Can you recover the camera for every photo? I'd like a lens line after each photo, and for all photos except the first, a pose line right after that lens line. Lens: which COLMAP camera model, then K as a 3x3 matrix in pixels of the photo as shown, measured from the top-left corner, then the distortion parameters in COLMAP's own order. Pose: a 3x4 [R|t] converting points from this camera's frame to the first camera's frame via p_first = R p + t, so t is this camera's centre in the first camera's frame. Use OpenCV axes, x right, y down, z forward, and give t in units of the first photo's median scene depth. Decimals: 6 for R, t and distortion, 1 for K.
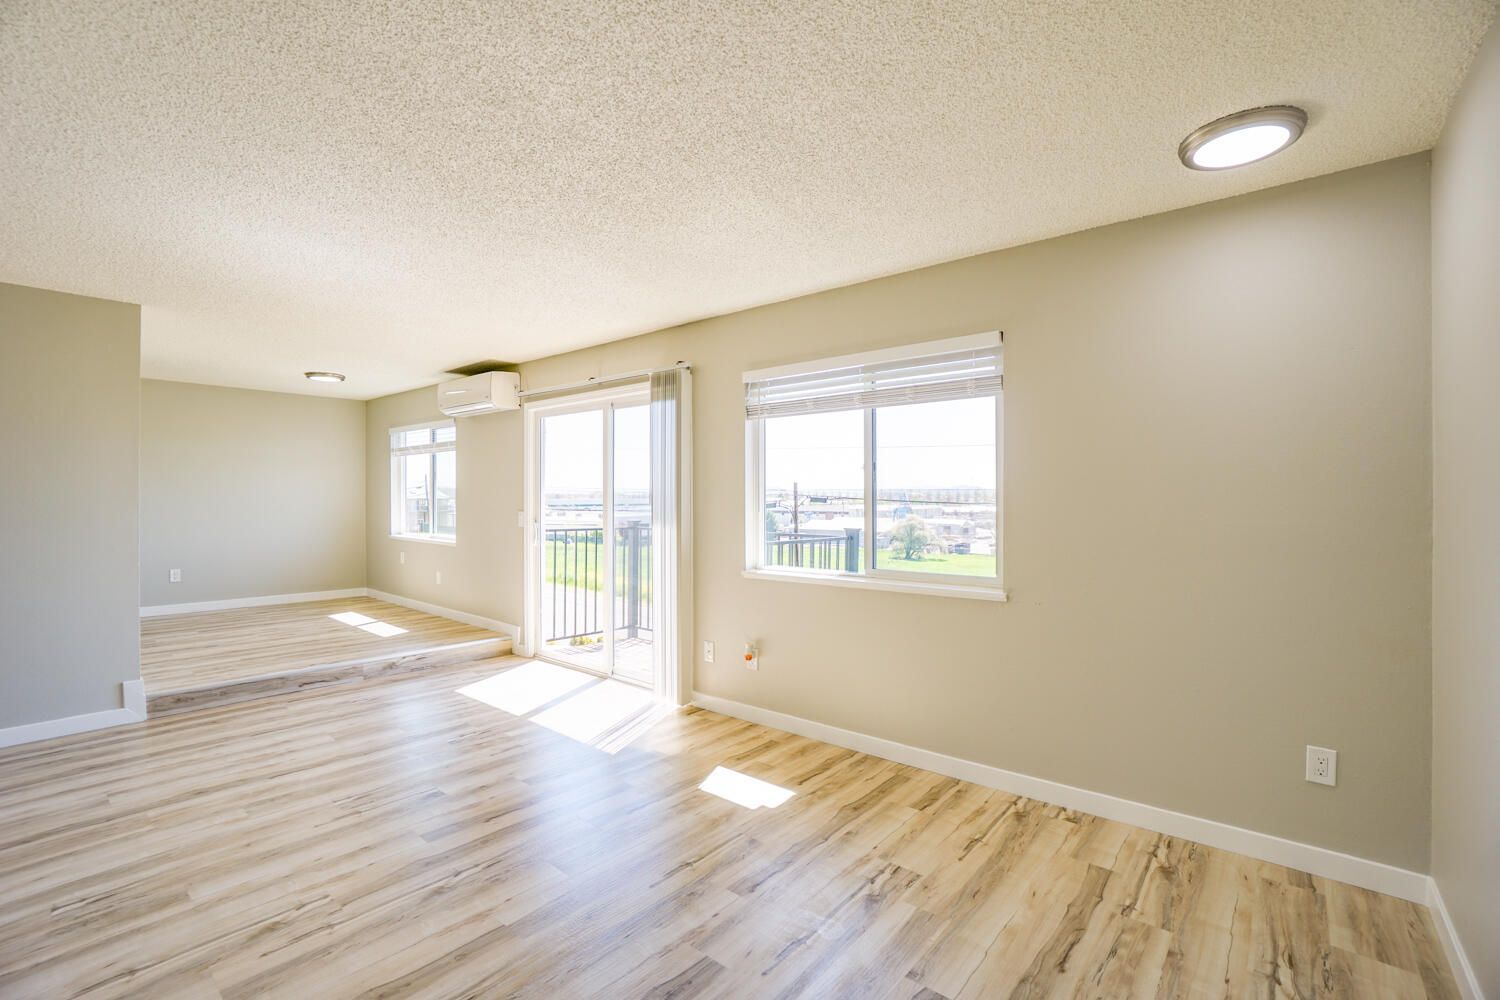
lens RADIAL K [[678.7, 0, 751.5], [0, 678.7, 495.2], [0, 0, 1]] dist [-0.031551, 0.005819]
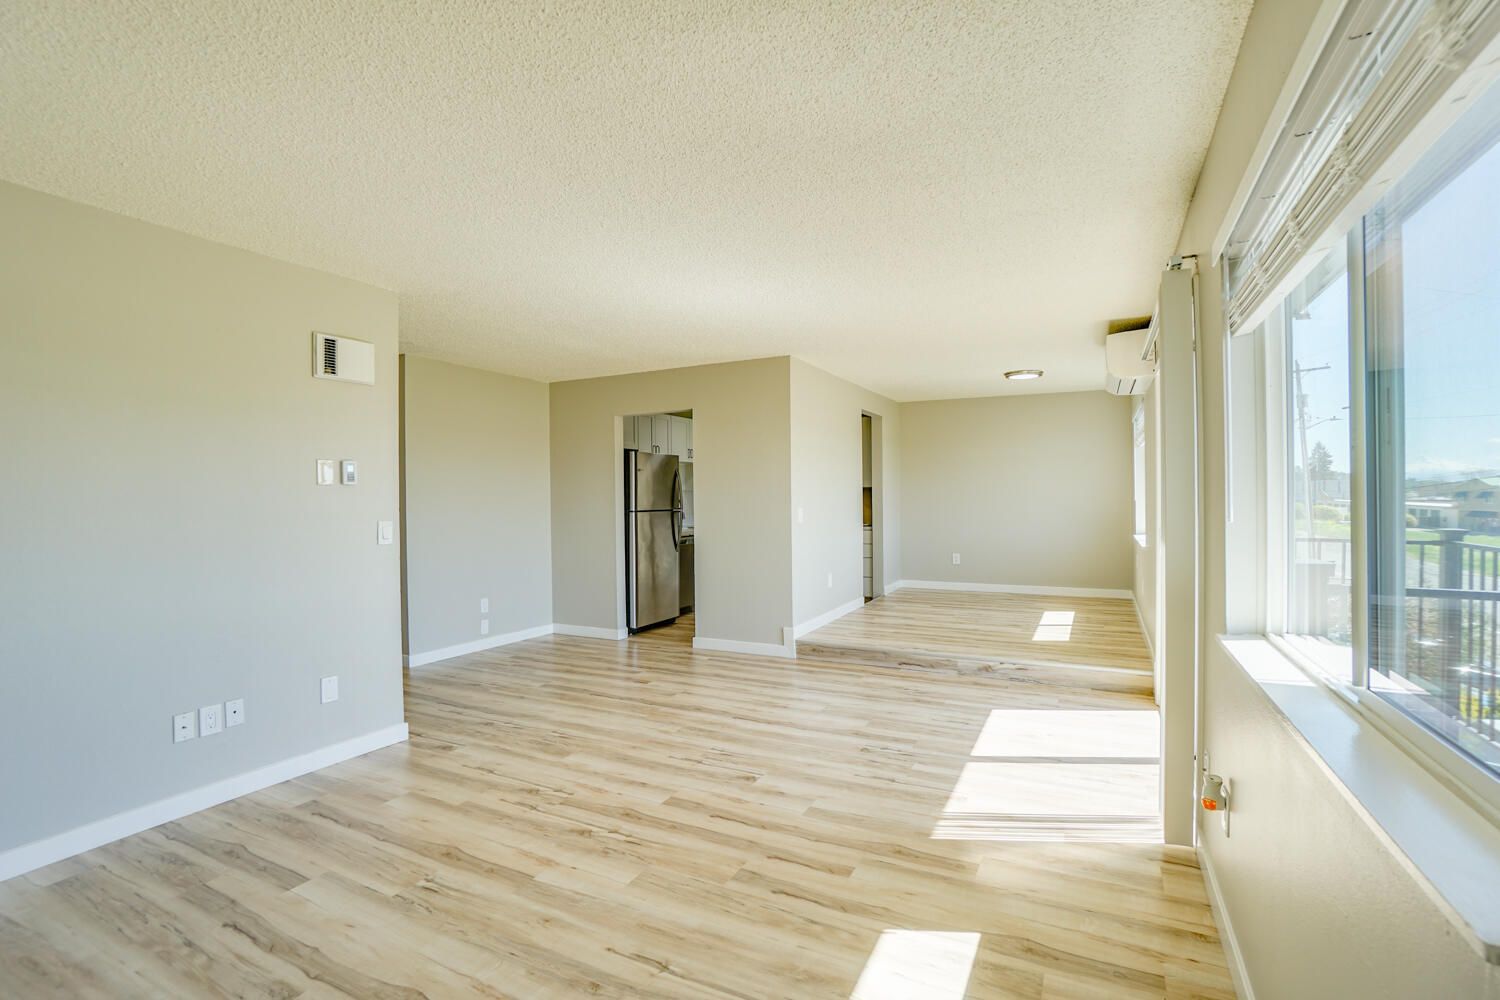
lens RADIAL K [[678.7, 0, 746.0], [0, 678.7, 501.9], [0, 0, 1]] dist [-0.031551, 0.005819]
pose [[0.219330, 0.001133, -0.975650, 0.444207], [0.017658, 0.999831, 0.005131, 0.005191], [0.975491, -0.018353, 0.219273, 0.607342]]
